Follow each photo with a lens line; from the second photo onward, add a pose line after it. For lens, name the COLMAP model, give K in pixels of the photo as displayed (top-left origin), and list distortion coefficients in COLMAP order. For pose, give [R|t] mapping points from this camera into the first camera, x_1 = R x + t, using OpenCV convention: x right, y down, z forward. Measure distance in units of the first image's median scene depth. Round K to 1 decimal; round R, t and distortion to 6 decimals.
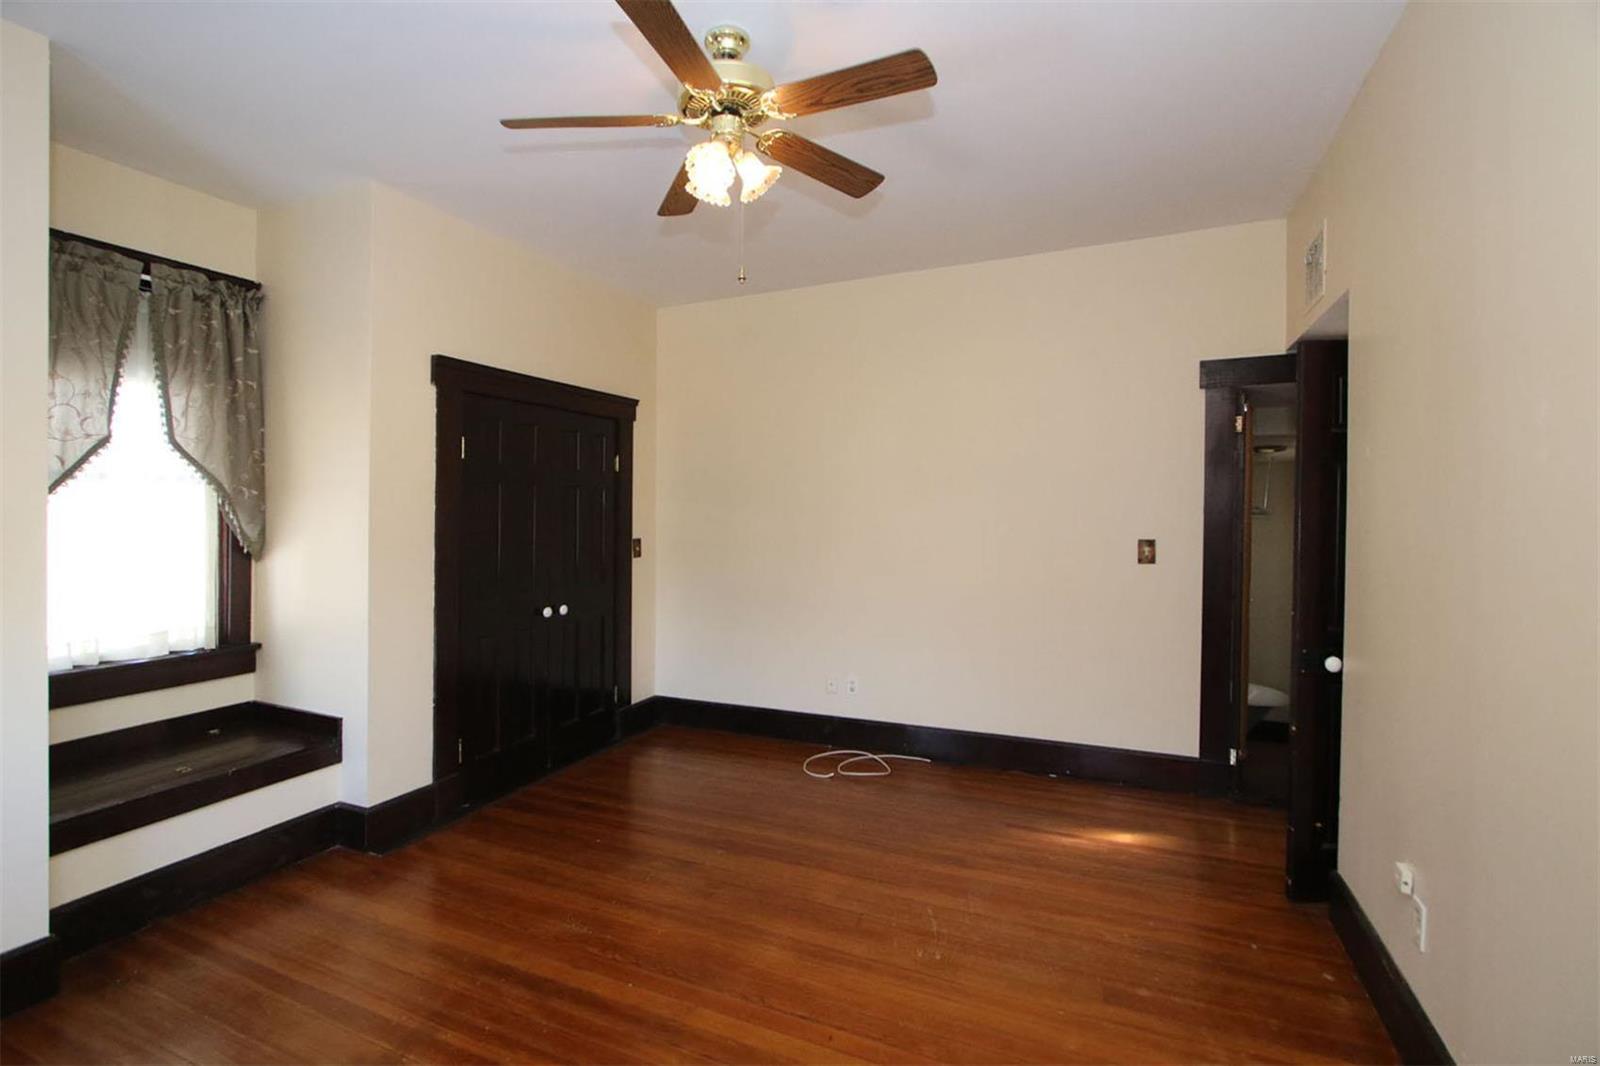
lens RADIAL K [[730.3, 0, 786.0], [0, 730.3, 528.5], [0, 0, 1]] dist [-0.010448, 0.000467]
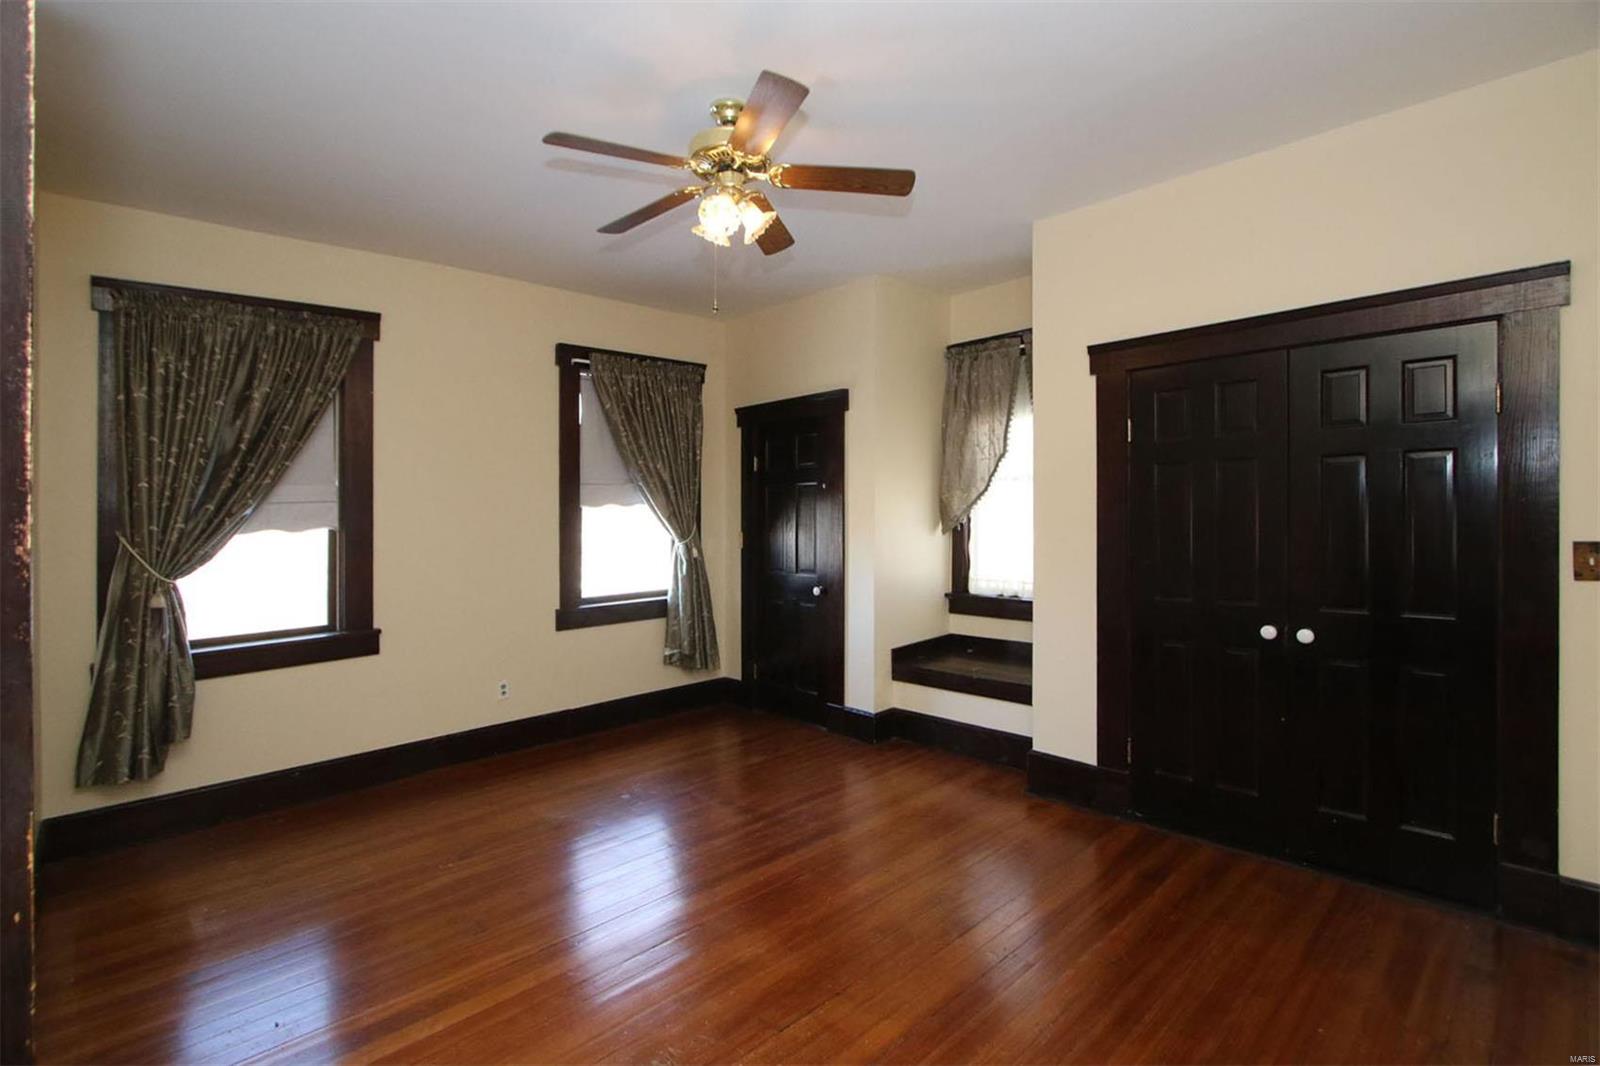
lens RADIAL K [[713.4, 0, 803.6], [0, 713.4, 502.3], [0, 0, 1]] dist [-0.043443, 0.000114]
pose [[-0.346519, -0.011134, -0.937977, 0.679286], [-0.013161, 0.999889, -0.007006, -0.004774], [0.937951, 0.009917, -0.346627, 1.122159]]
